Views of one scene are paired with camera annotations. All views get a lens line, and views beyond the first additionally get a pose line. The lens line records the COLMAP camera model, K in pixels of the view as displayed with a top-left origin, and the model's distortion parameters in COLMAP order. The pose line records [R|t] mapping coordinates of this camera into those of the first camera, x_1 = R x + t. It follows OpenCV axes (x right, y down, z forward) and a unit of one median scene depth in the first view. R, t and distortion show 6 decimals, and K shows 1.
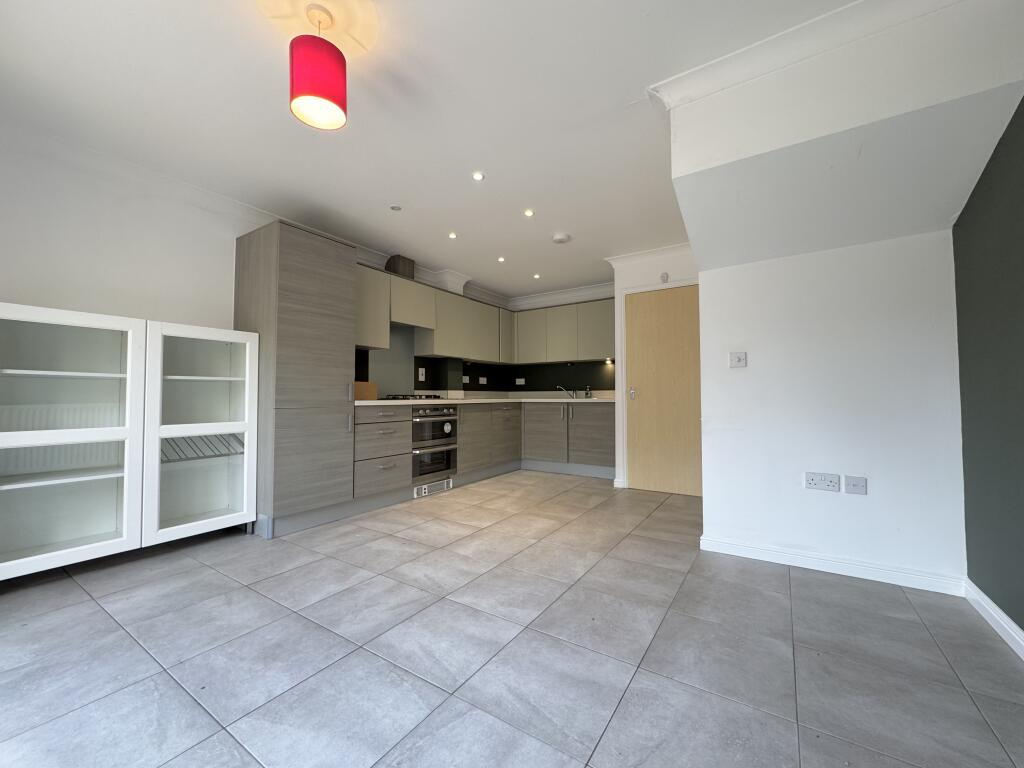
lens RADIAL K [[407.0, 0, 510.9], [0, 407.0, 384.5], [0, 0, 1]] dist [-0.001317, 0.000016]
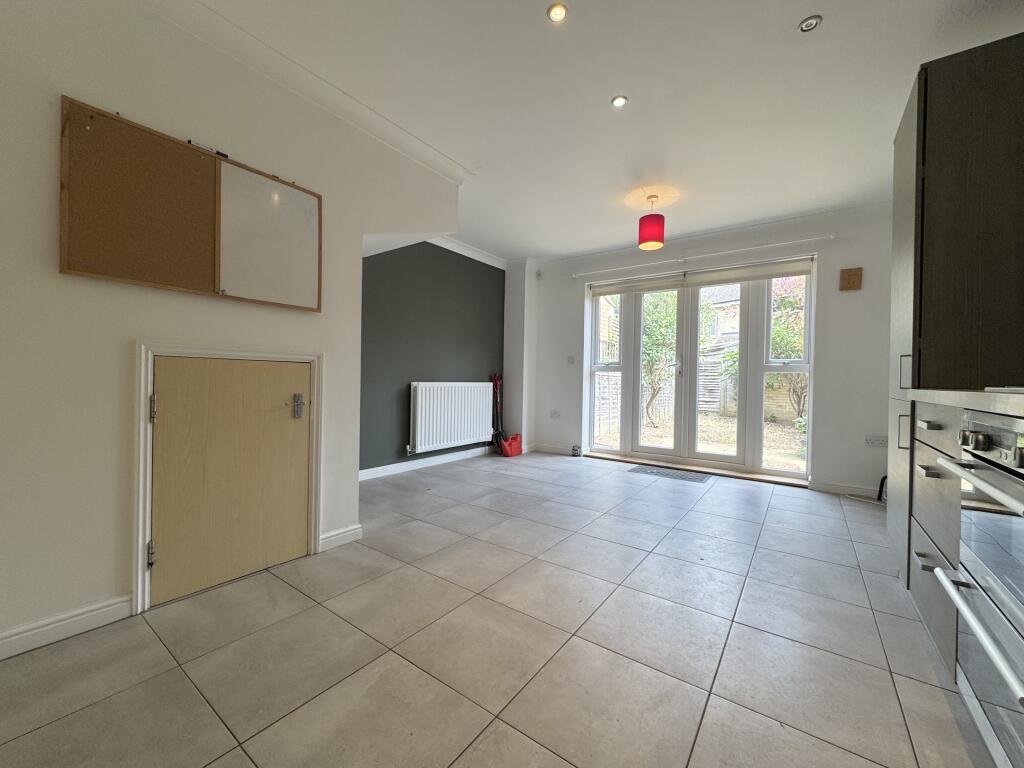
lens RADIAL K [[407.0, 0, 510.9], [0, 407.0, 384.5], [0, 0, 1]] dist [-0.001317, 0.000016]
pose [[-0.998857, -0.018419, 0.044104, 0.057724], [-0.019284, 0.999628, -0.019274, 0.040773], [-0.043733, -0.020103, -0.998841, 1.186051]]
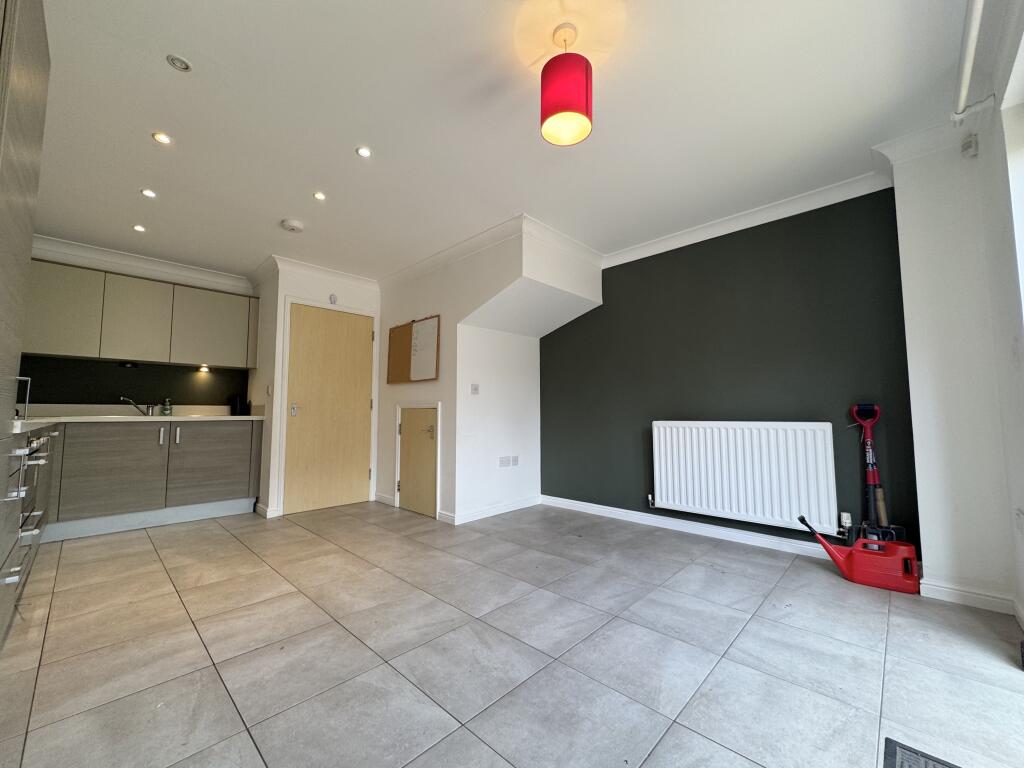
lens RADIAL K [[407.0, 0, 510.9], [0, 407.0, 384.5], [0, 0, 1]] dist [-0.001317, 0.000016]
pose [[0.182603, 0.073565, 0.980431, -0.541020], [-0.030135, 0.997147, -0.069207, 0.013398], [-0.982725, -0.016908, 0.184299, 0.352958]]
